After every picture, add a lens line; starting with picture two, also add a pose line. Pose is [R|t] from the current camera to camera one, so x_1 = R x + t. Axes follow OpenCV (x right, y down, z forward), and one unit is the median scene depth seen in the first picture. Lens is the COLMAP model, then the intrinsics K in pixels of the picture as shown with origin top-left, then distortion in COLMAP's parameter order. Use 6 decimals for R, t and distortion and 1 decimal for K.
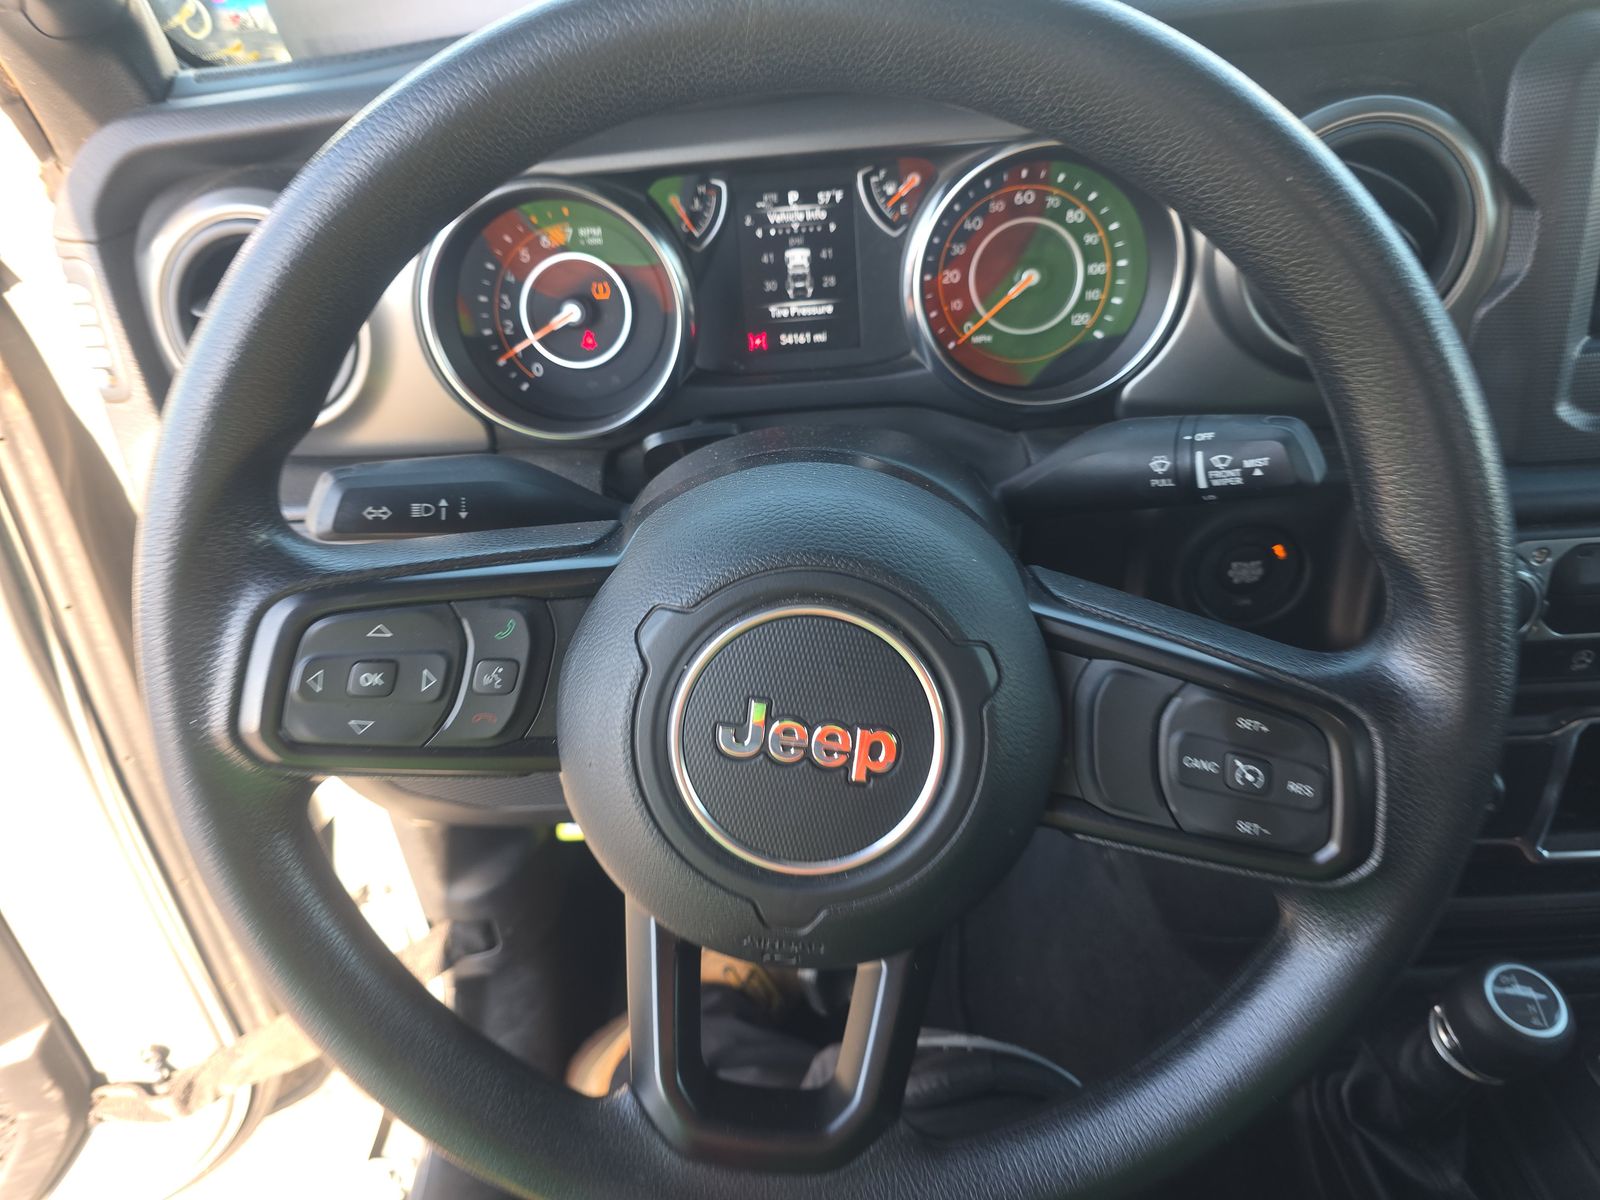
lens RADIAL K [[1095.5, 0, 800.0], [0, 1095.5, 600.0], [0, 0, 1]] dist [0.008972, -0.000821]
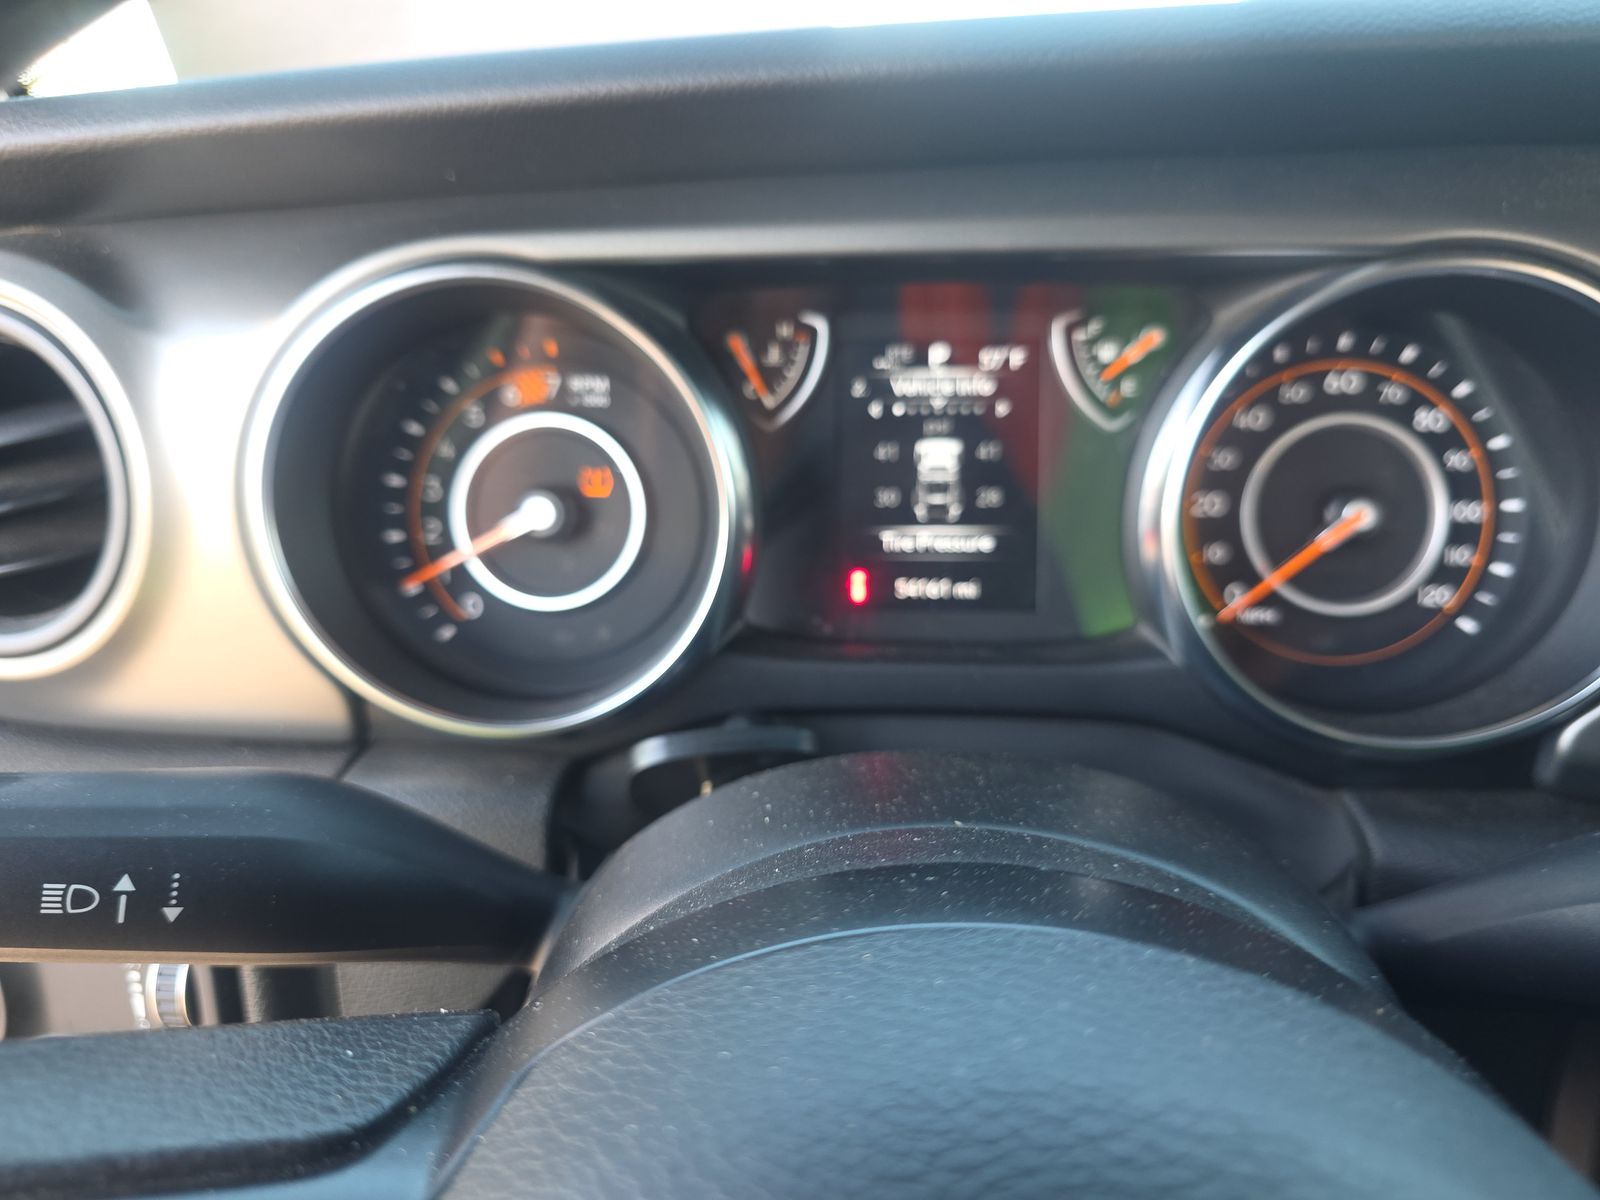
lens RADIAL K [[1095.5, 0, 800.0], [0, 1095.5, 600.0], [0, 0, 1]] dist [0.008972, -0.000821]
pose [[0.995768, 0.079668, -0.045808, -0.042641], [-0.088218, 0.968331, -0.233564, -0.096300], [0.025750, 0.236617, 0.971262, 0.457087]]
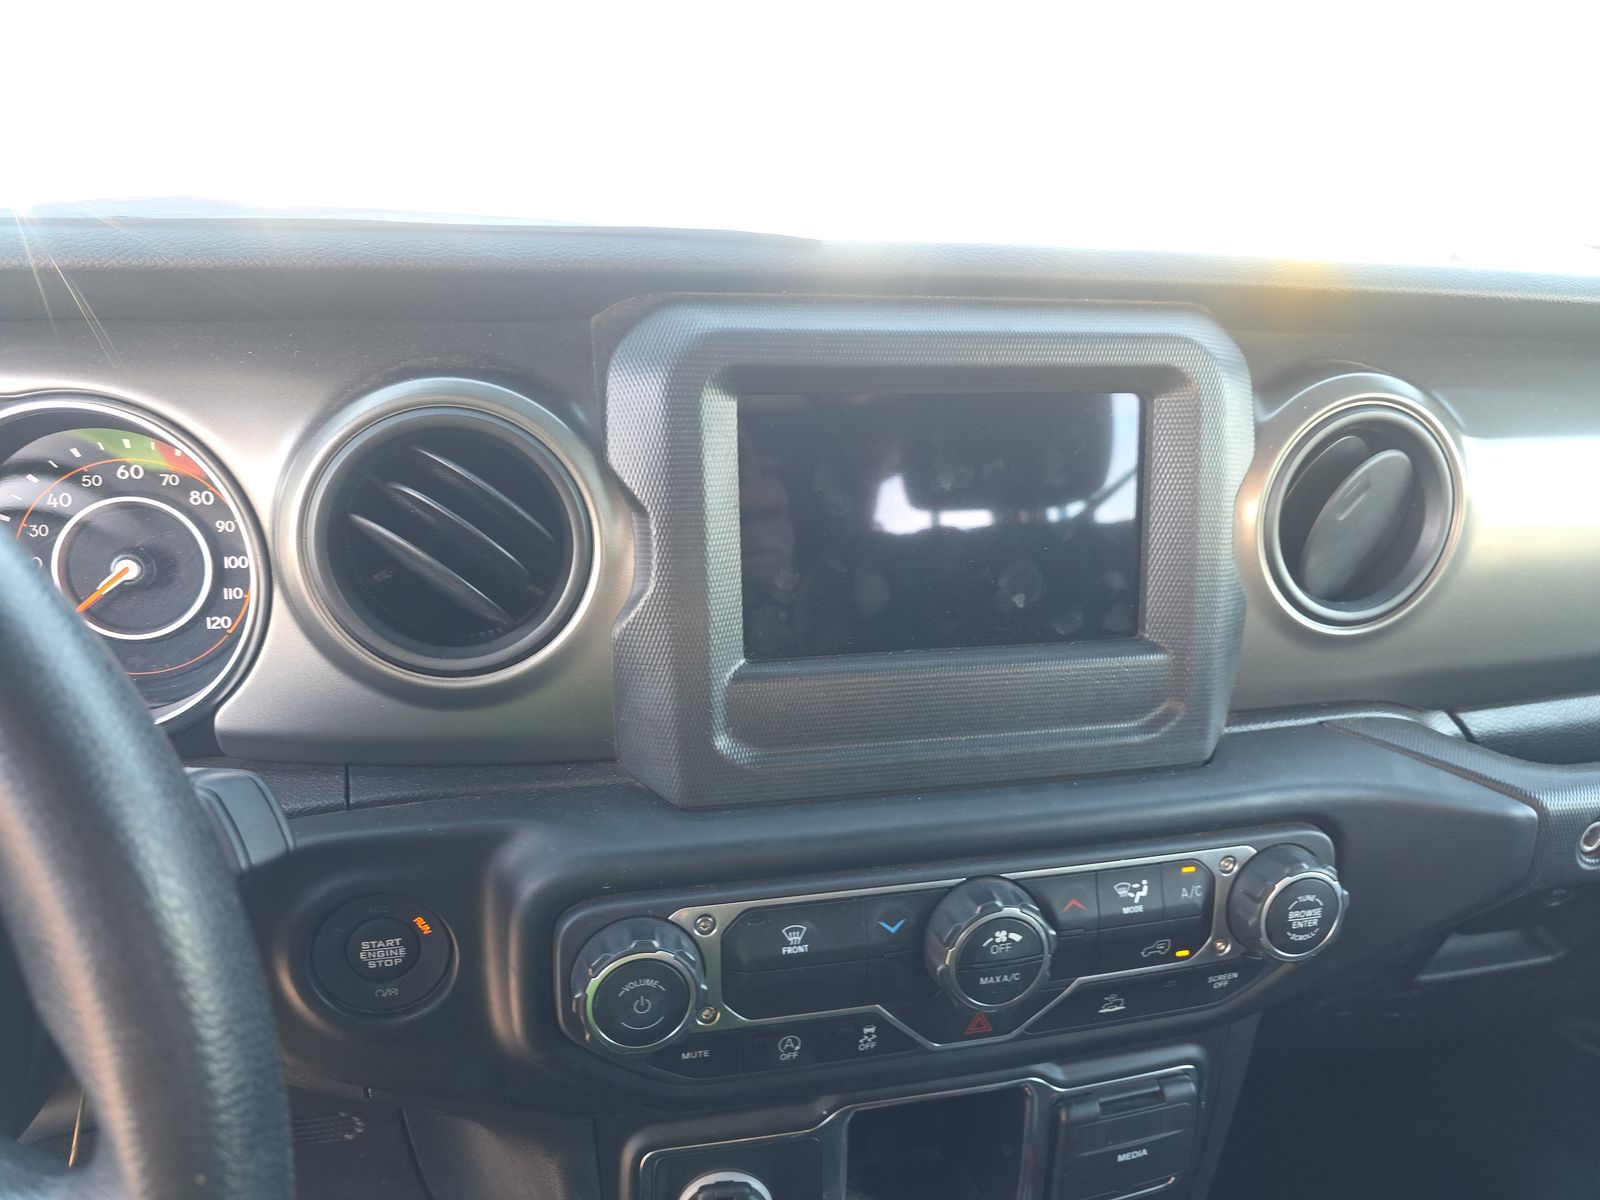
lens RADIAL K [[1095.5, 0, 800.0], [0, 1095.5, 600.0], [0, 0, 1]] dist [0.008972, -0.000821]
pose [[0.965789, 0.021929, 0.258402, 0.465002], [0.038670, 0.973100, -0.227113, -0.076660], [-0.256431, 0.229335, 0.938961, 0.149367]]
